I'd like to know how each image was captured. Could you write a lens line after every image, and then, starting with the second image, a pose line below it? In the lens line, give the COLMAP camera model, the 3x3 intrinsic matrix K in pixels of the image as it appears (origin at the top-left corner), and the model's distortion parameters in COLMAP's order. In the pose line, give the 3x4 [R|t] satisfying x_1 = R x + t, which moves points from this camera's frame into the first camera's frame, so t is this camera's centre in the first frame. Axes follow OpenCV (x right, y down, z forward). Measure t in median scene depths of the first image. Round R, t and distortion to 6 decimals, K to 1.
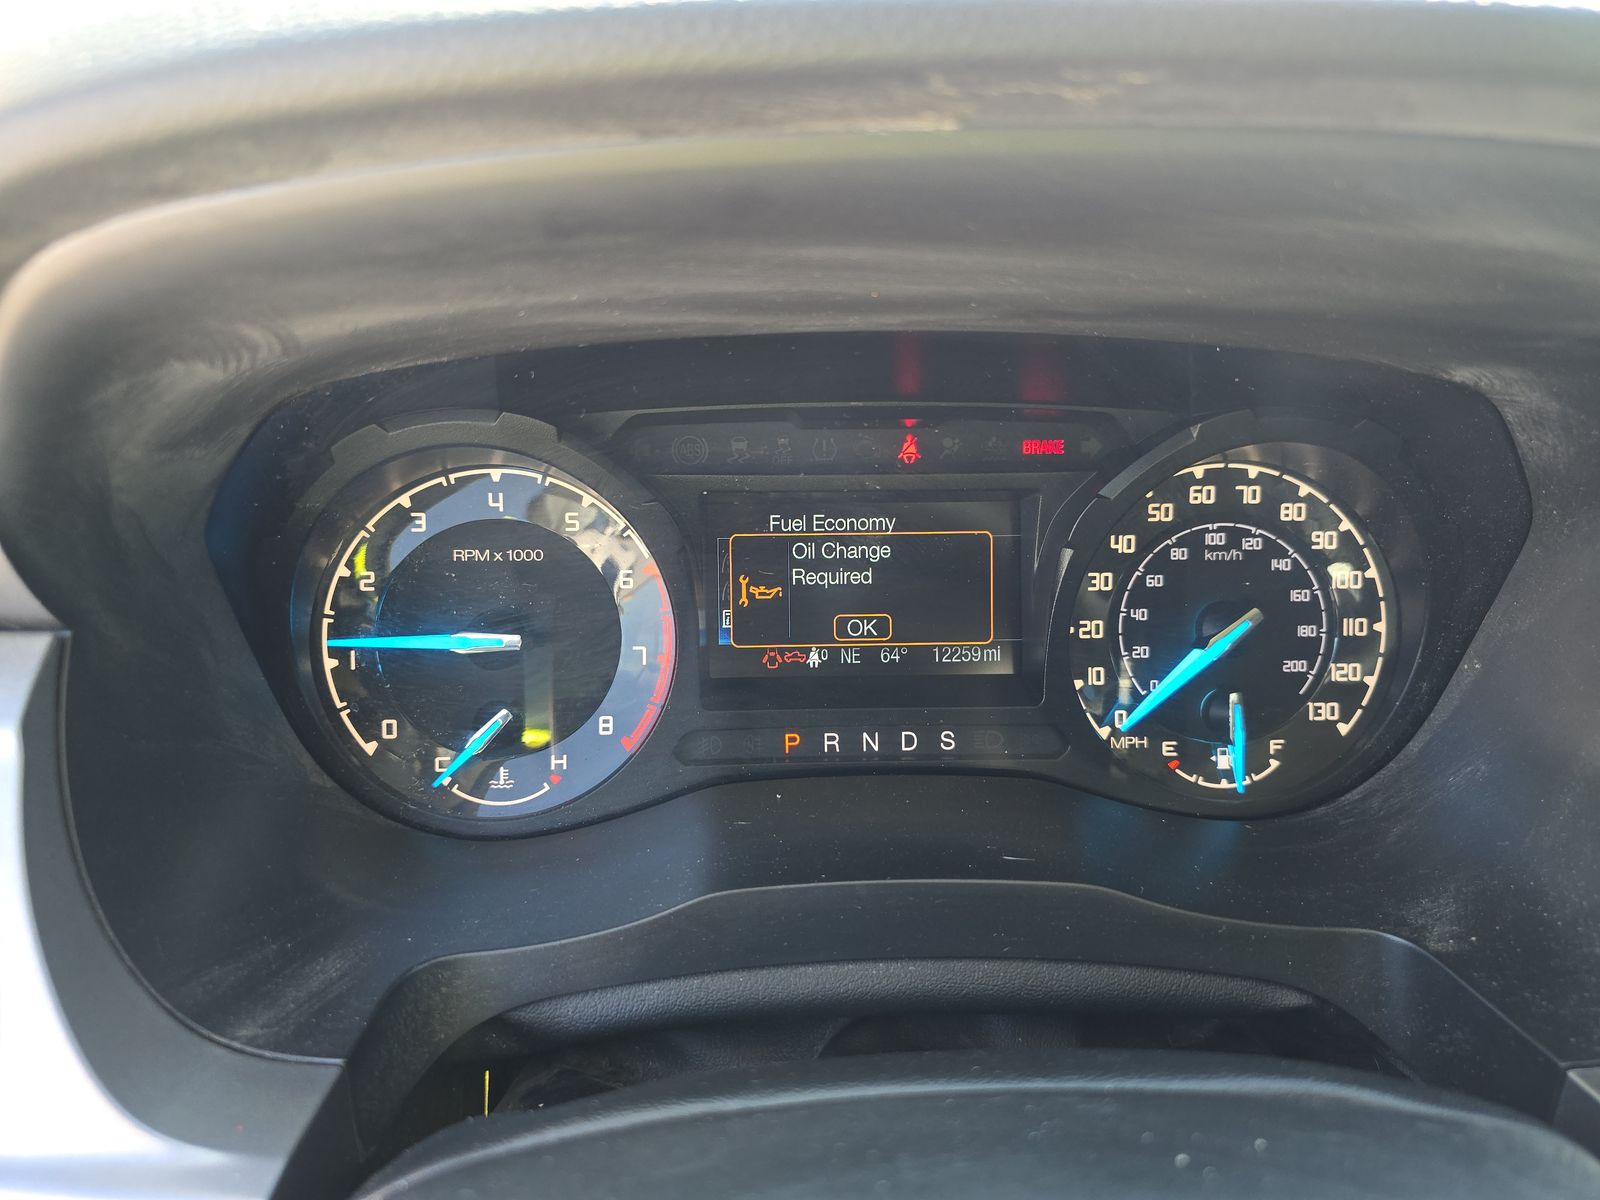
lens RADIAL K [[1080.2, 0, 801.1], [0, 1080.2, 598.3], [0, 0, 1]] dist [0.038098, -0.027809]
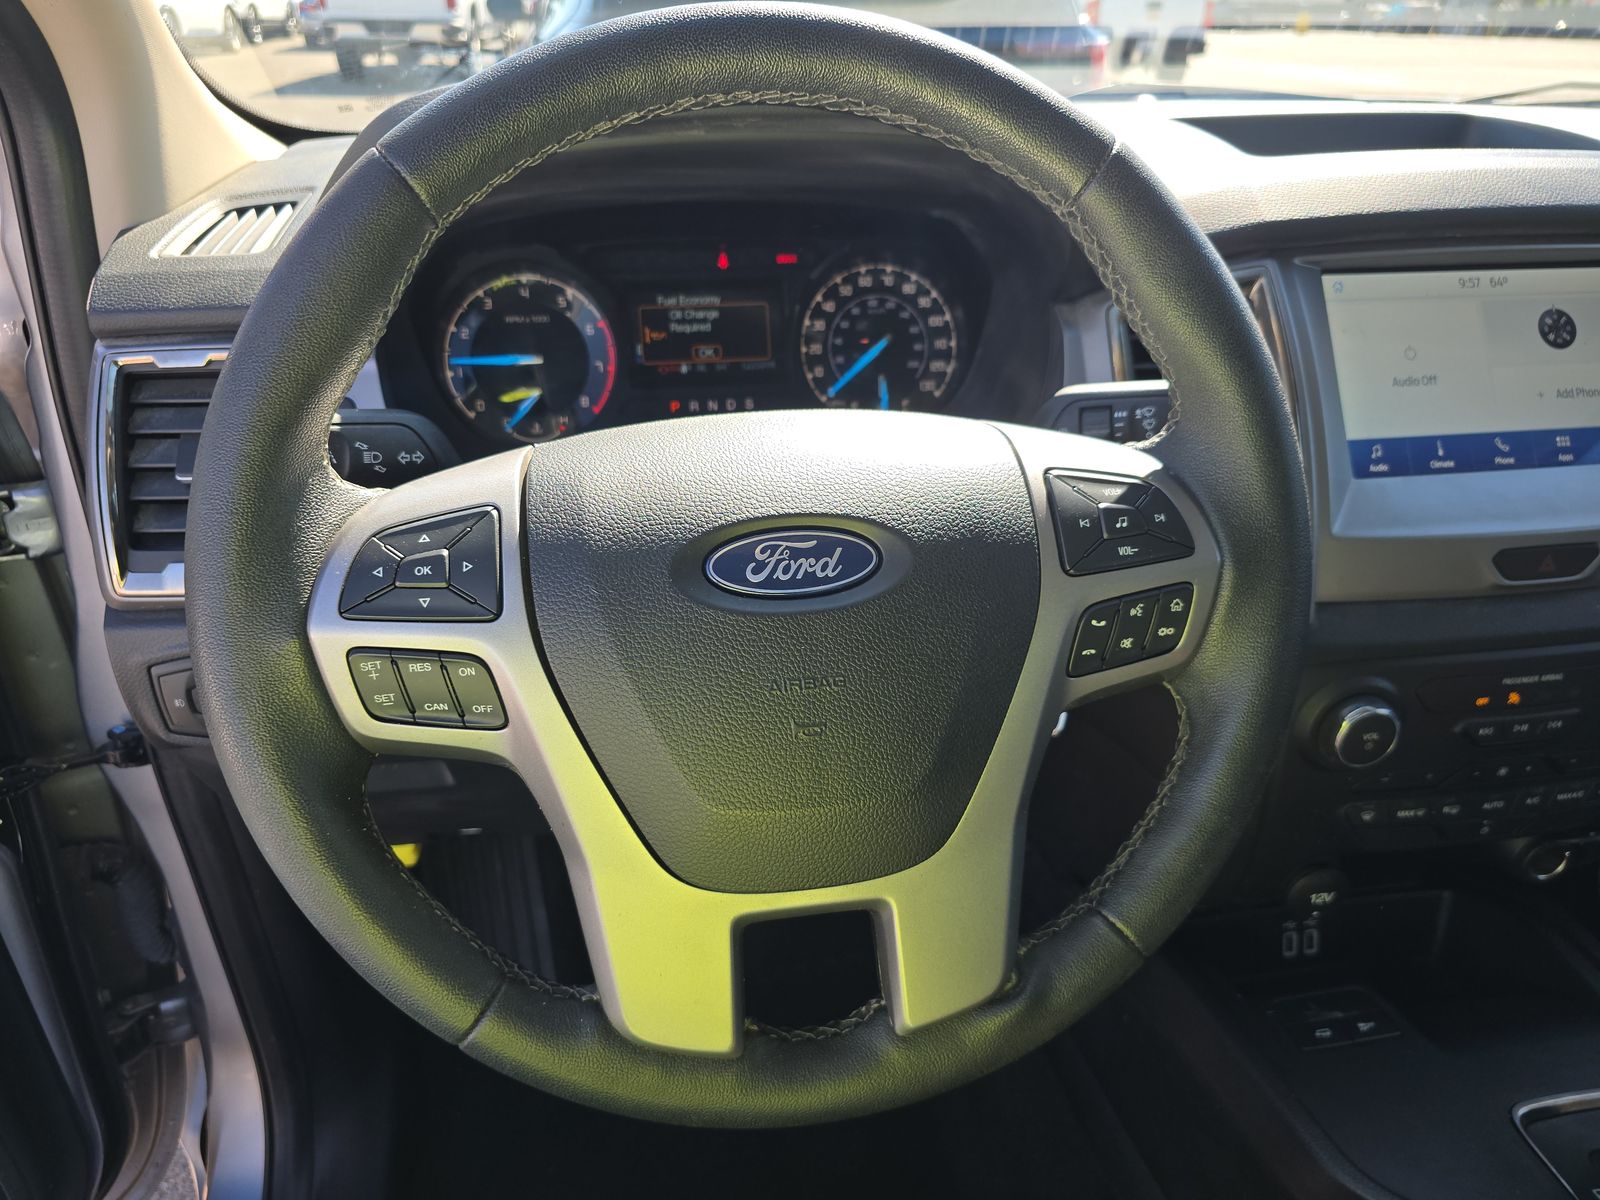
lens RADIAL K [[1099.3, 0, 793.6], [0, 1099.3, 595.0], [0, 0, 1]] dist [0.088219, -0.113644]
pose [[0.995844, -0.051670, 0.074996, 0.040036], [0.045435, 0.995547, 0.082593, 0.324240], [-0.078929, -0.078842, 0.993758, -1.158541]]
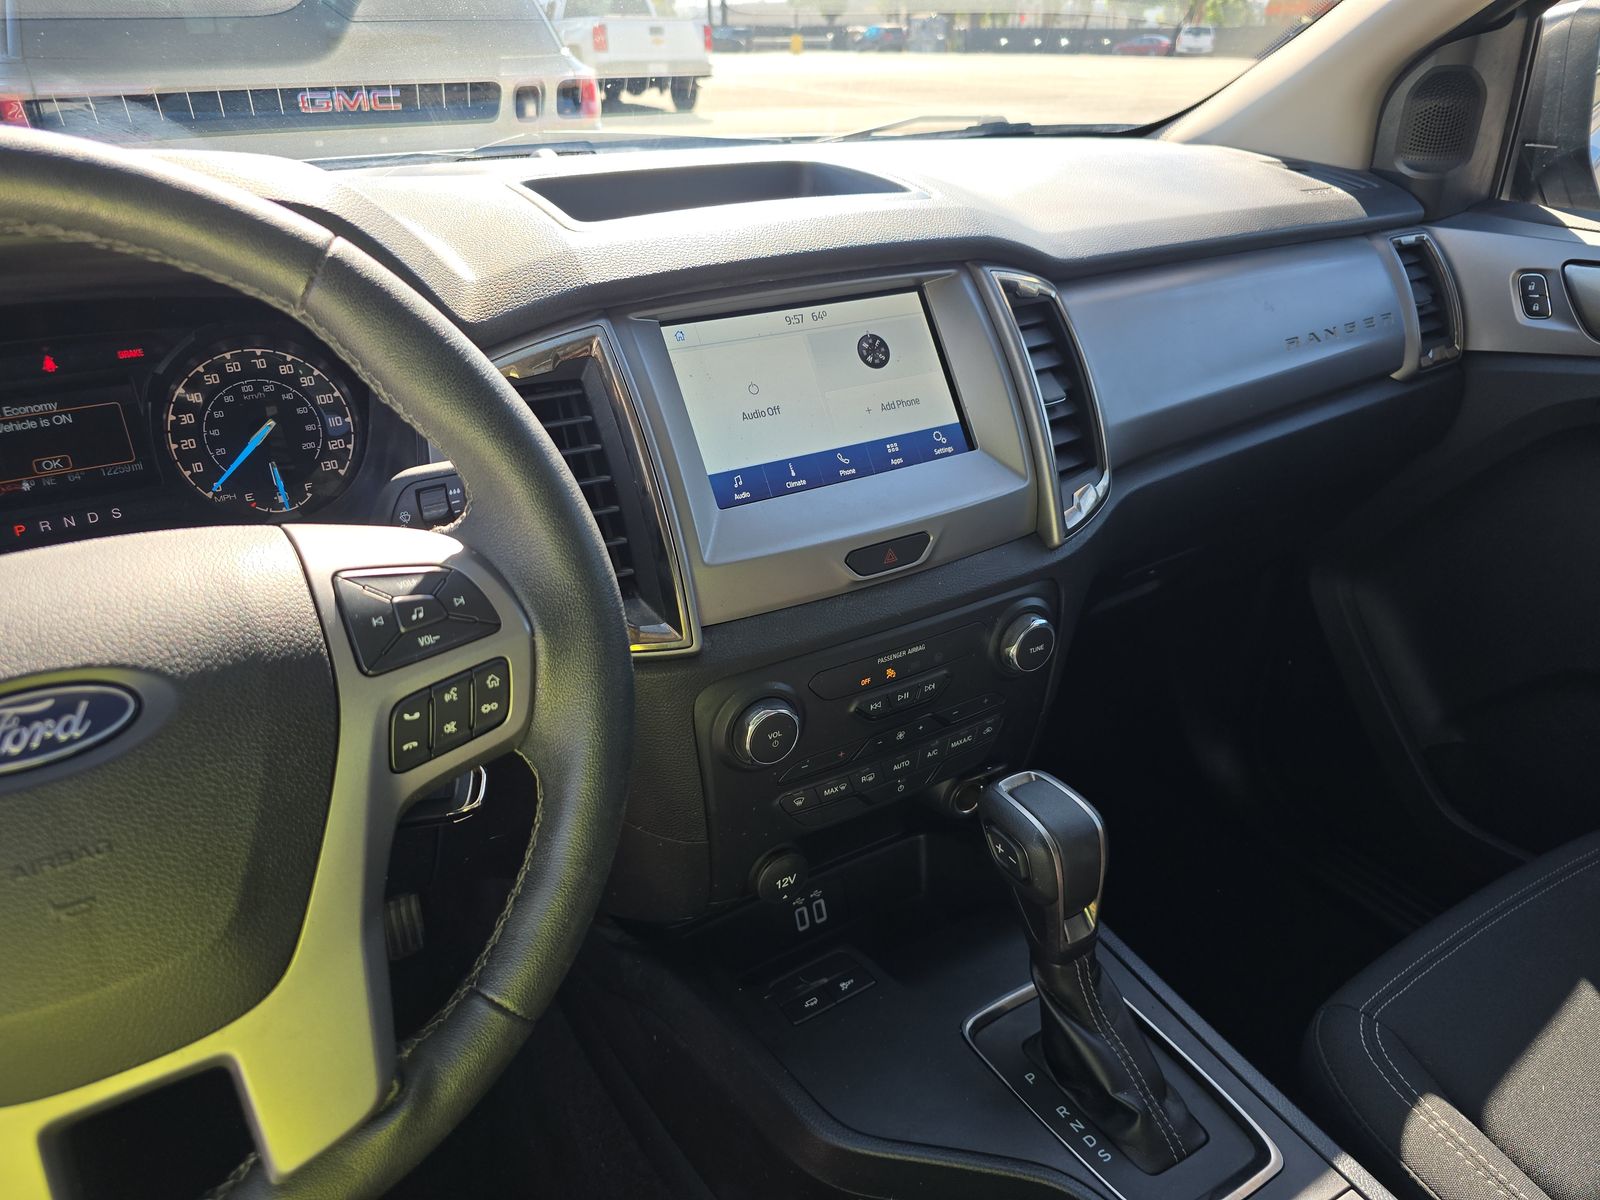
lens RADIAL K [[1099.3, 0, 793.6], [0, 1099.3, 595.0], [0, 0, 1]] dist [0.088219, -0.113644]
pose [[0.892030, -0.226318, 0.391231, 0.389639], [0.199907, 0.973892, 0.107573, 0.292397], [-0.405363, -0.017748, 0.913984, -1.271195]]
